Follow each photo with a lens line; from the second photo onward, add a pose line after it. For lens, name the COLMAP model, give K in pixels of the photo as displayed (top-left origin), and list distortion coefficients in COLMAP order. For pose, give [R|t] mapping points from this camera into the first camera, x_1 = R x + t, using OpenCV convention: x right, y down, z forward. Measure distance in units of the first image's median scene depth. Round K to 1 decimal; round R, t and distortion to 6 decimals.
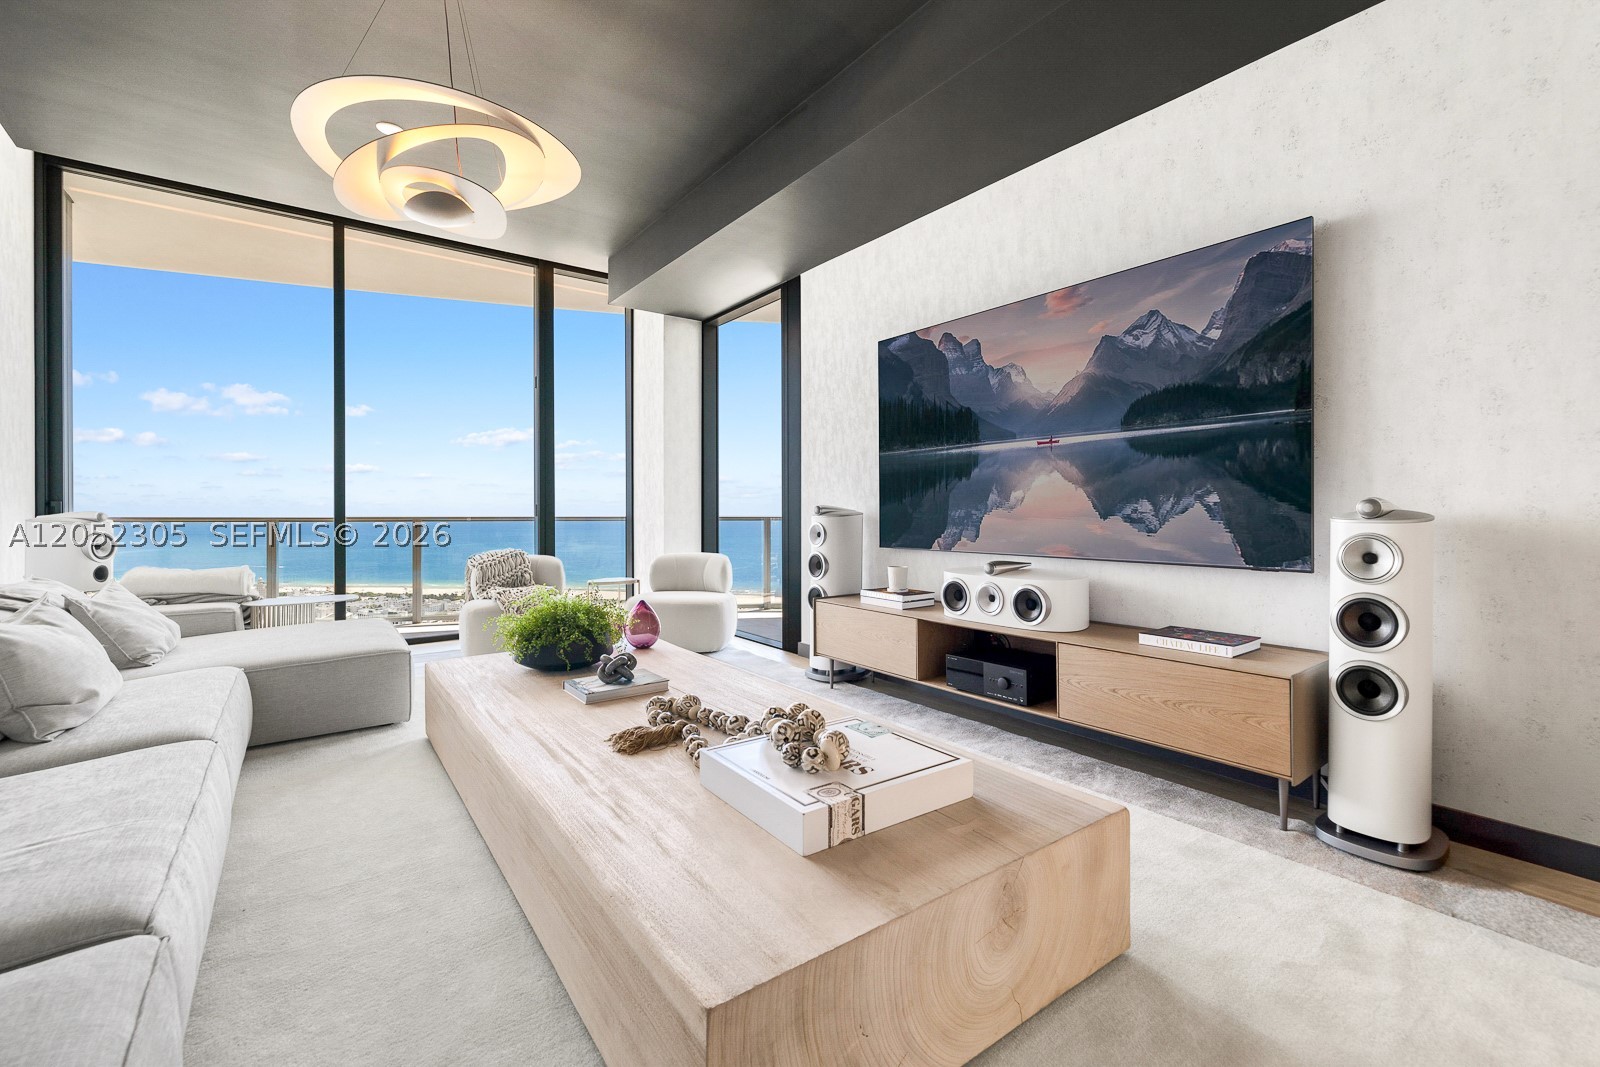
lens RADIAL K [[684.7, 0, 796.7], [0, 684.7, 514.7], [0, 0, 1]] dist [-0.000091, 0.000540]
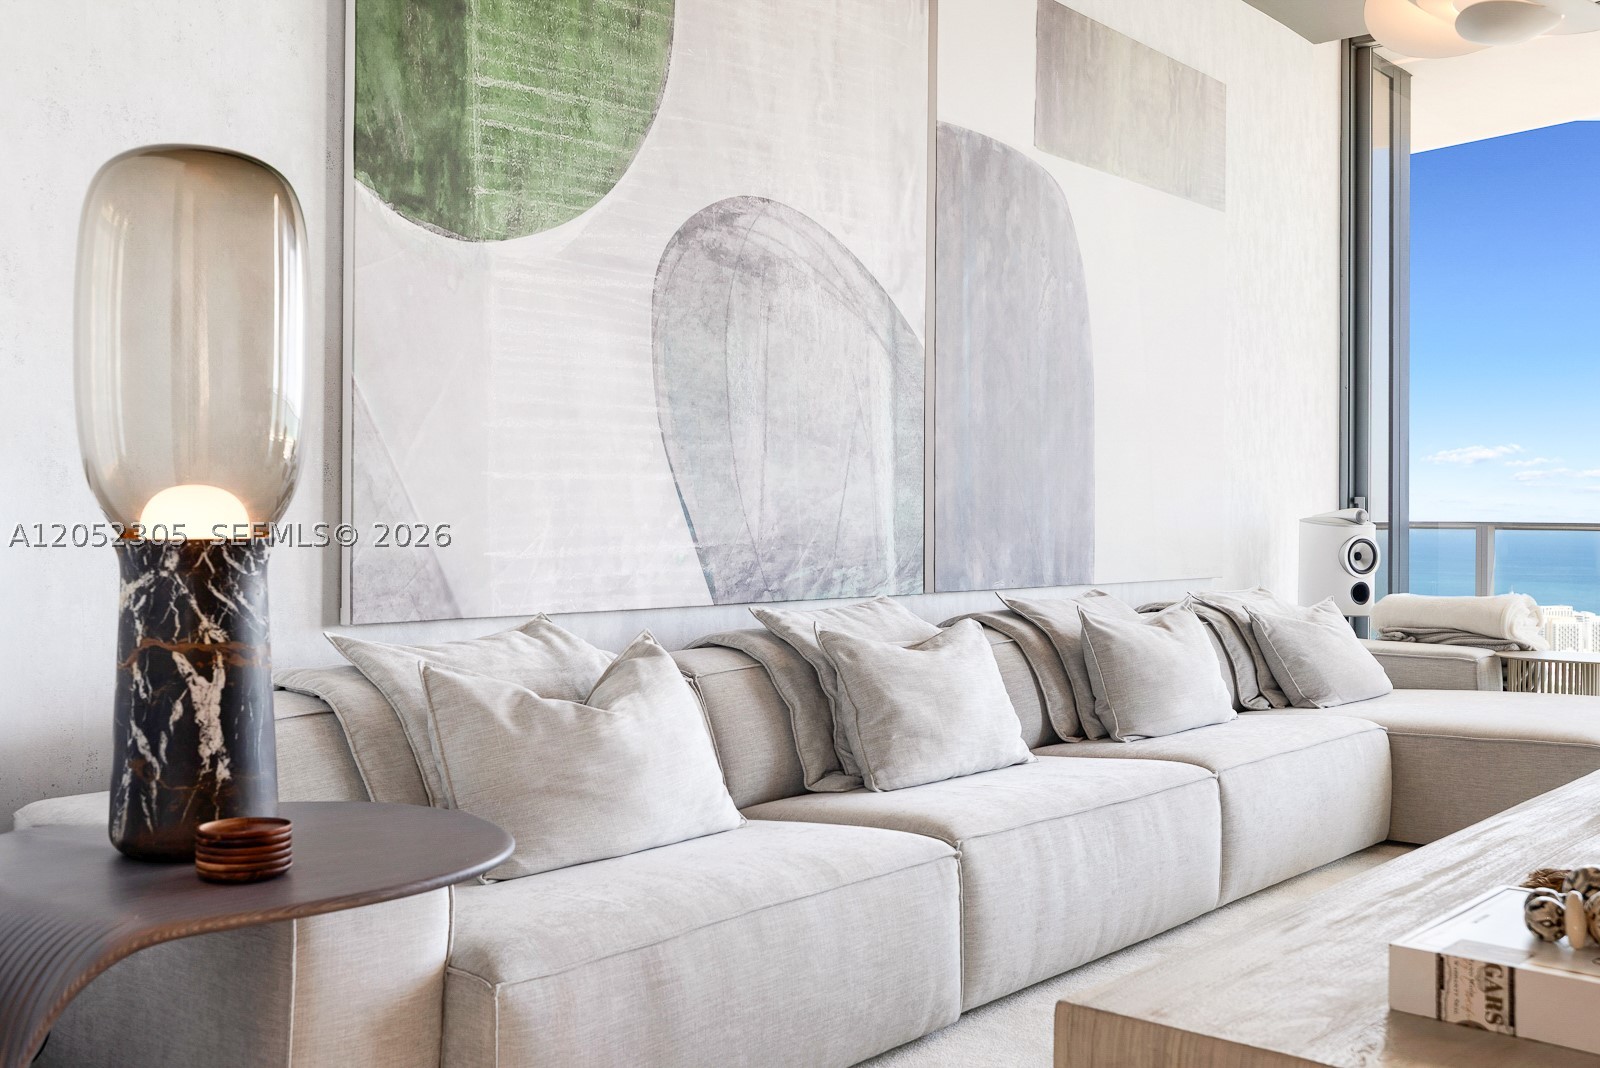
lens RADIAL K [[1546.9, 0, 800.0], [0, 1546.9, 534.0], [0, 0, 1]] dist [0.003829, -0.026576]
pose [[0.221996, 0.012372, -0.974969, 0.522699], [-0.010322, 0.999893, 0.010338, 0.012183], [0.974993, 0.007769, 0.222100, 0.042731]]
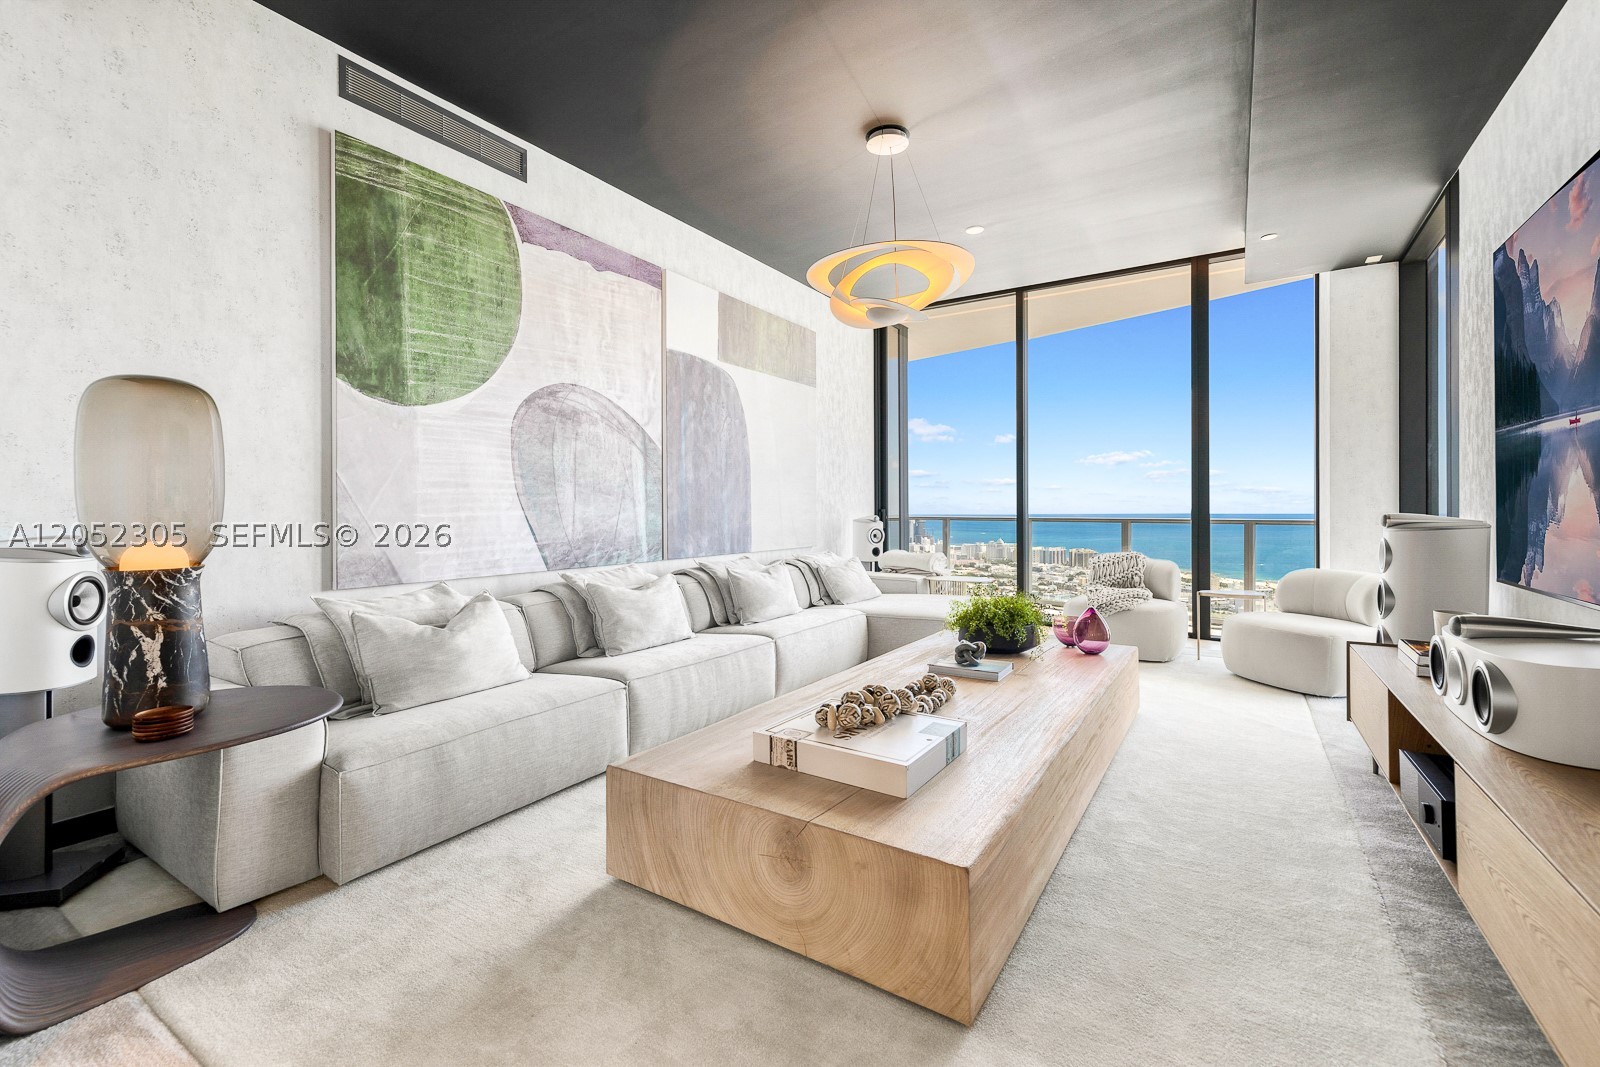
lens RADIAL K [[684.7, 0, 796.7], [0, 684.7, 514.7], [0, 0, 1]] dist [-0.000091, 0.000540]
pose [[0.359029, 0.006795, -0.933302, 0.569054], [-0.000582, 0.999975, 0.007057, -0.021127], [0.933326, -0.001991, 0.359024, 0.213932]]
